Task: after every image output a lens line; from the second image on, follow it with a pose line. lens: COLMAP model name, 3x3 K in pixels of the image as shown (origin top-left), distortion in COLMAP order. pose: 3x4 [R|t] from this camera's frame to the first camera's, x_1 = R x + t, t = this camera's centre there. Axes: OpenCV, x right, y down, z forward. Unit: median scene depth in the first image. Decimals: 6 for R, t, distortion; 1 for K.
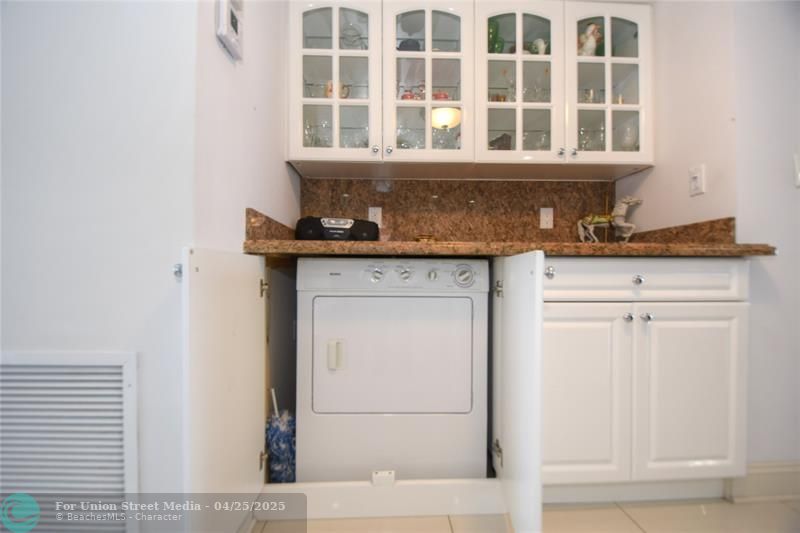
lens RADIAL K [[360.4, 0, 395.9], [0, 360.4, 278.2], [0, 0, 1]] dist [0.018570, -0.023570]
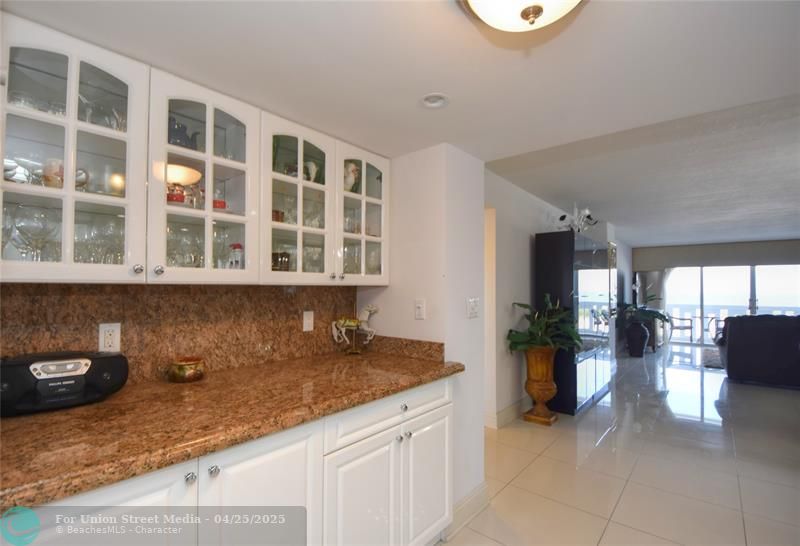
lens RADIAL K [[378.2, 0, 399.0], [0, 378.2, 280.4], [0, 0, 1]] dist [-0.004421, -0.001713]
pose [[0.672312, 0.016429, 0.740085, -0.234844], [-0.003978, 0.999819, -0.018580, -0.277080], [-0.740257, 0.009548, 0.672256, 0.061352]]
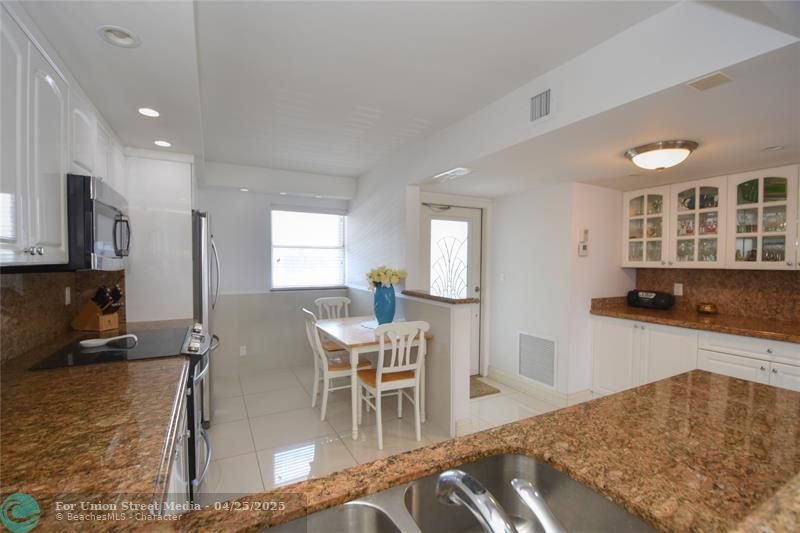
lens RADIAL K [[351.0, 0, 400.7], [0, 351.0, 274.0], [0, 0, 1]] dist [0.001042, -0.015800]
pose [[0.430598, 0.032127, -0.901972, 0.942308], [-0.008208, 0.999464, 0.031682, -0.295385], [0.902507, -0.006239, 0.430631, -1.035909]]
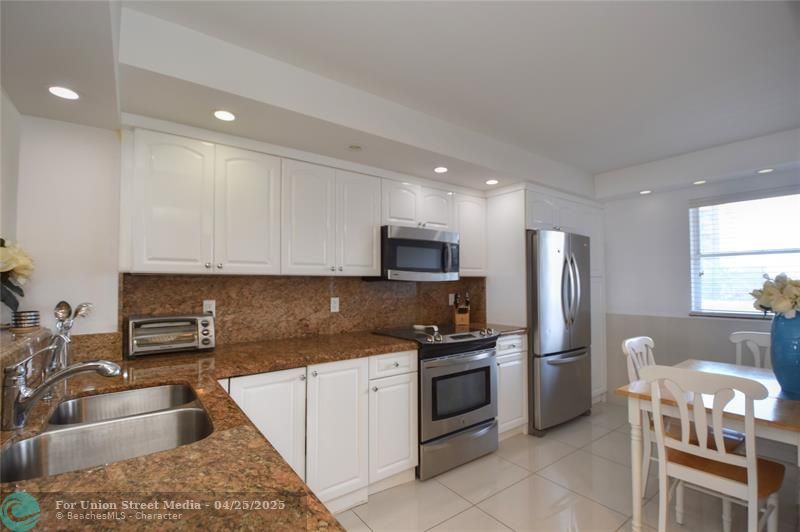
lens RADIAL K [[361.5, 0, 401.2], [0, 361.5, 270.9], [0, 0, 1]] dist [0.002228, -0.011710]
pose [[-0.823214, -0.019655, -0.567391, 0.665435], [-0.001646, 0.999479, -0.032234, -0.261464], [0.567728, -0.025601, -0.822818, -0.139950]]
